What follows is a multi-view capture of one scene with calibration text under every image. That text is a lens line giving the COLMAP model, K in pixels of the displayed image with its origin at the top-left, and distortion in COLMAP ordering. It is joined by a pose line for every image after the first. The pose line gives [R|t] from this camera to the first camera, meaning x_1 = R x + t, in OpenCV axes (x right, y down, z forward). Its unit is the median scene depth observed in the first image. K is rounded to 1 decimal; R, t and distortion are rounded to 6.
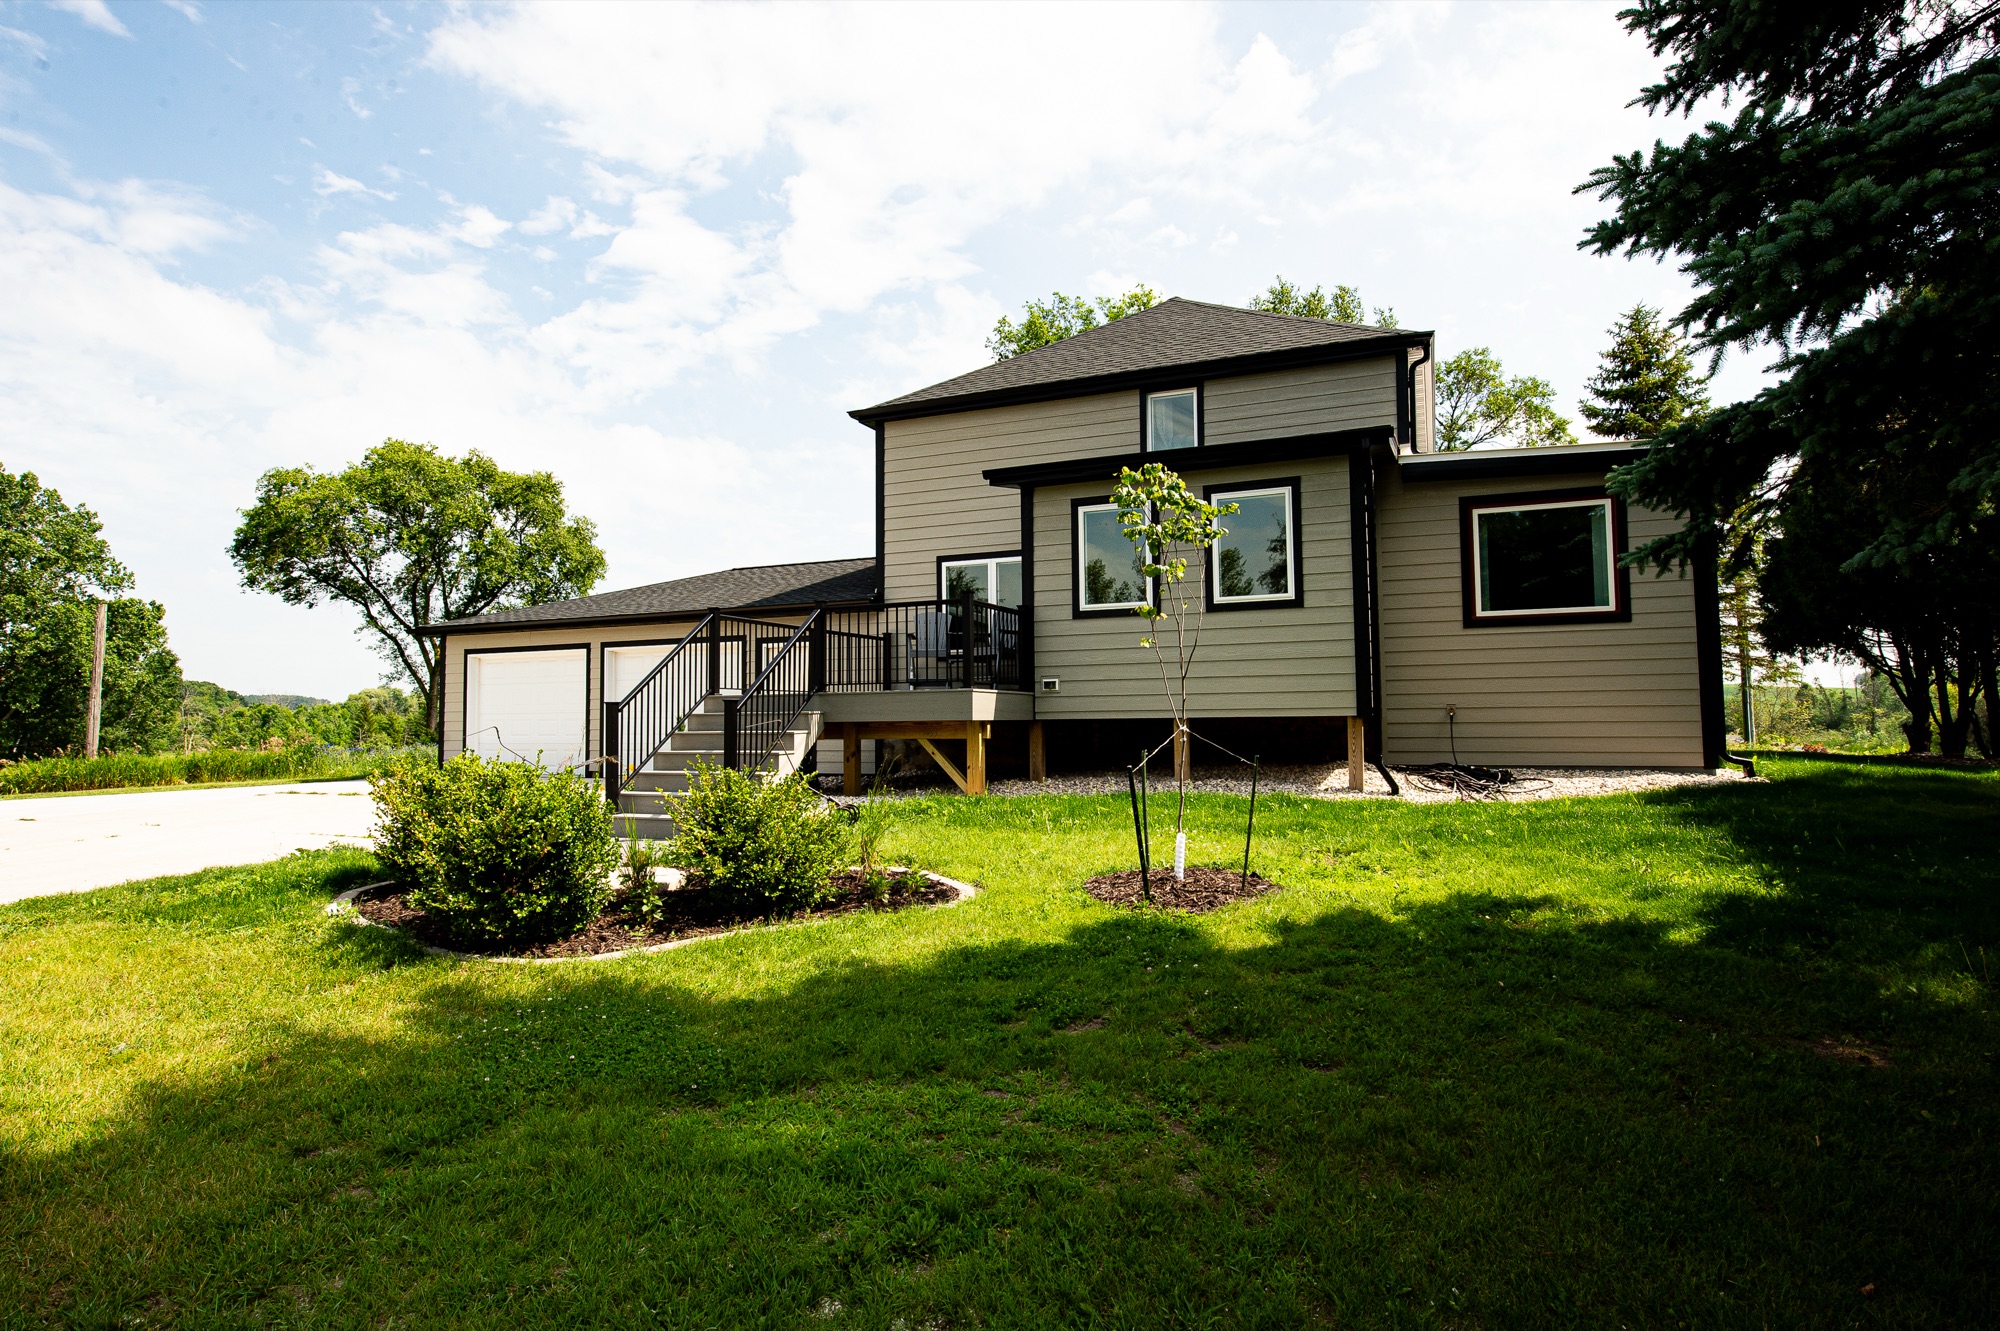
lens RADIAL K [[1086.8, 0, 996.8], [0, 1086.8, 668.5], [0, 0, 1]] dist [-0.002544, -0.000268]
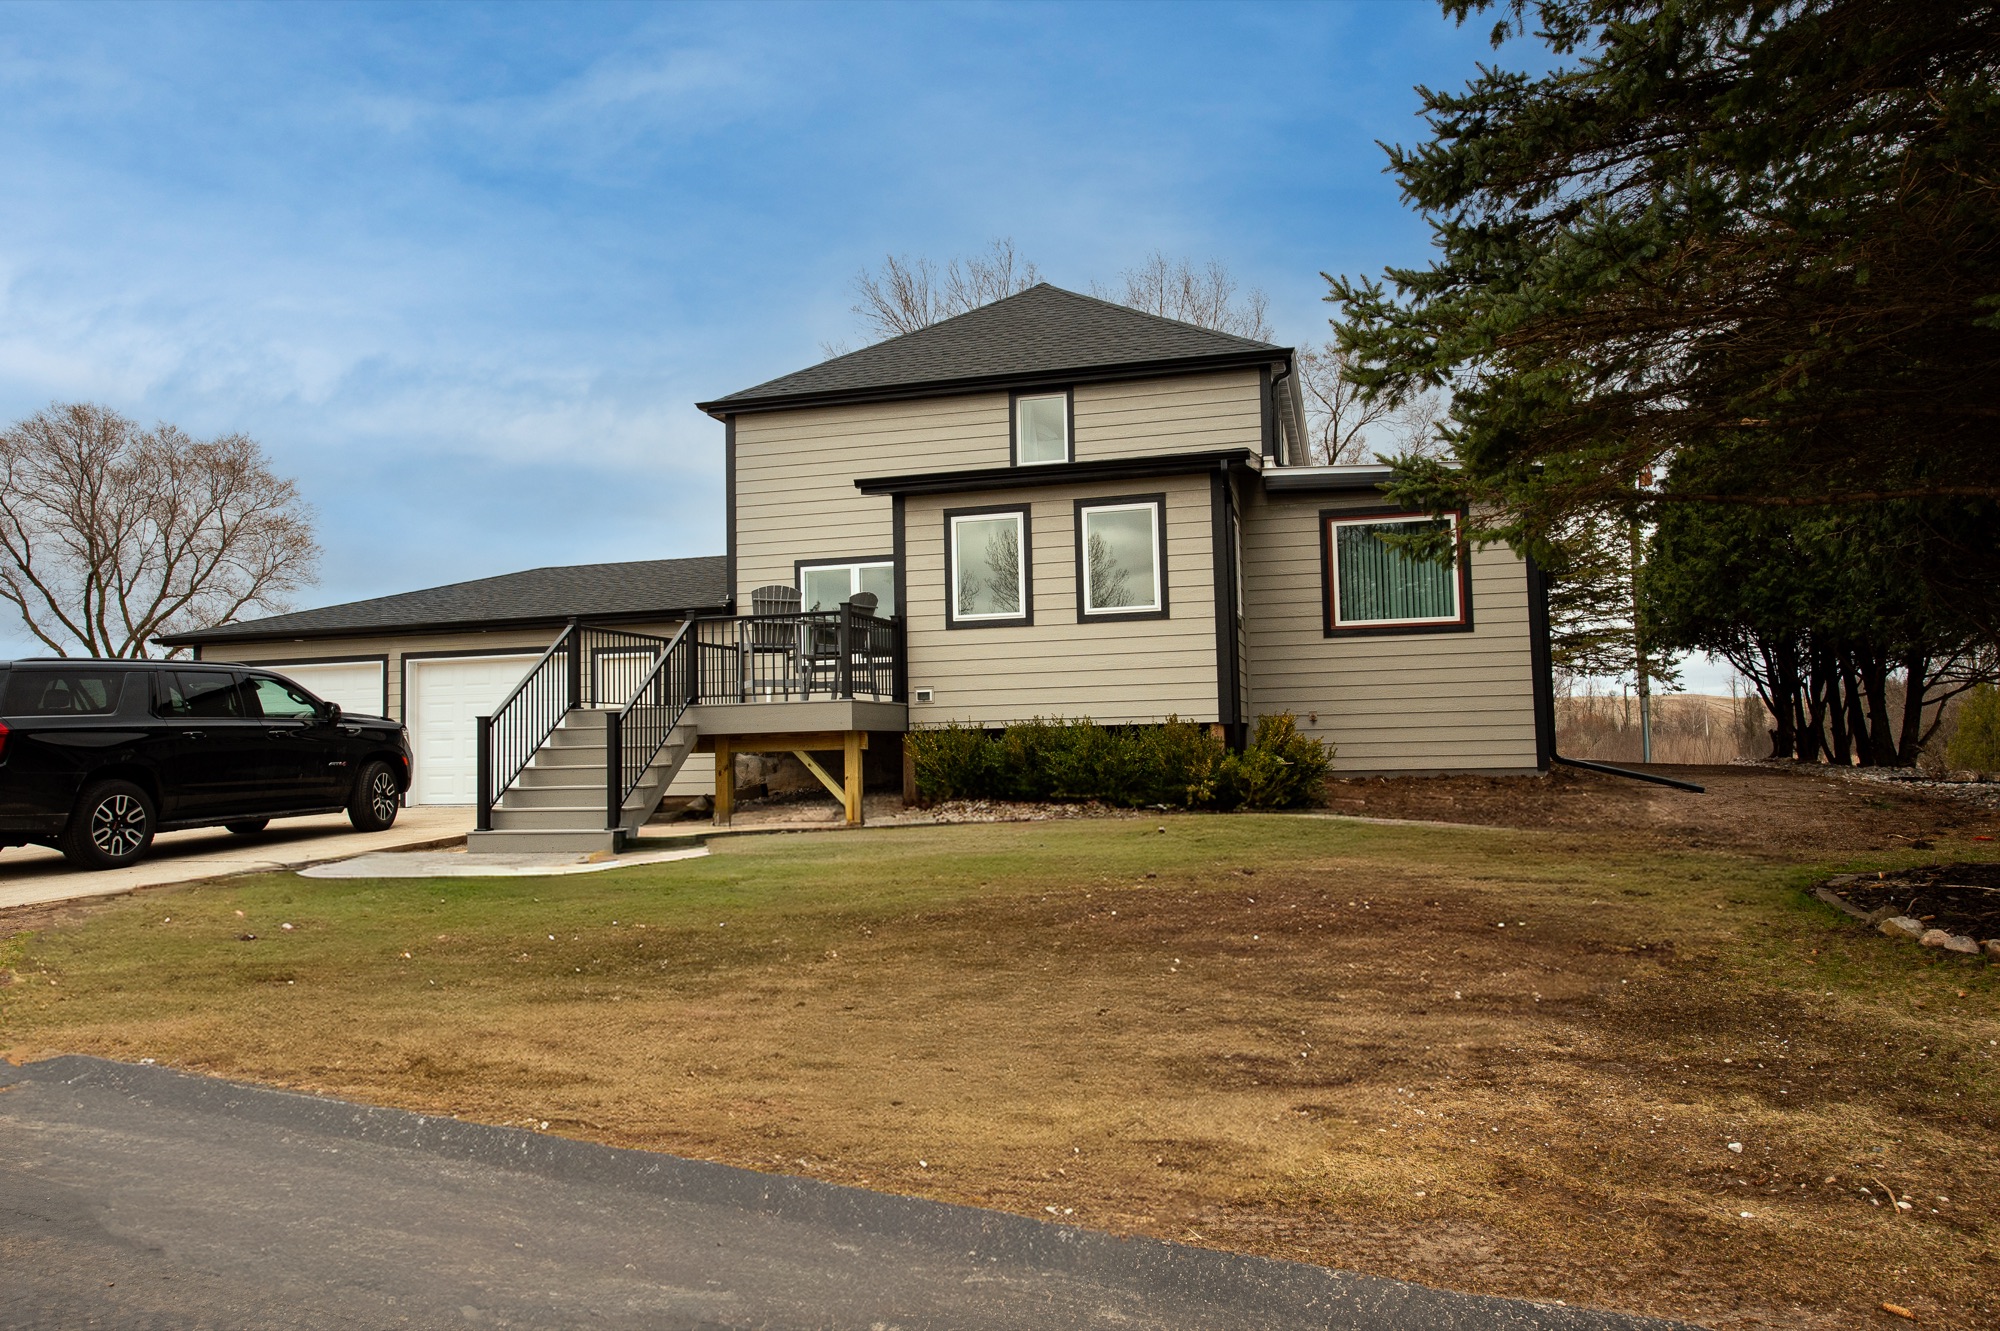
lens RADIAL K [[1321.7, 0, 1000.6], [0, 1321.7, 661.9], [0, 0, 1]] dist [-0.002348, -0.003209]
pose [[0.991576, -0.005783, 0.129395, -0.036508], [0.007444, 0.999896, -0.012357, -0.000455], [-0.129310, 0.013216, 0.991516, -0.203001]]
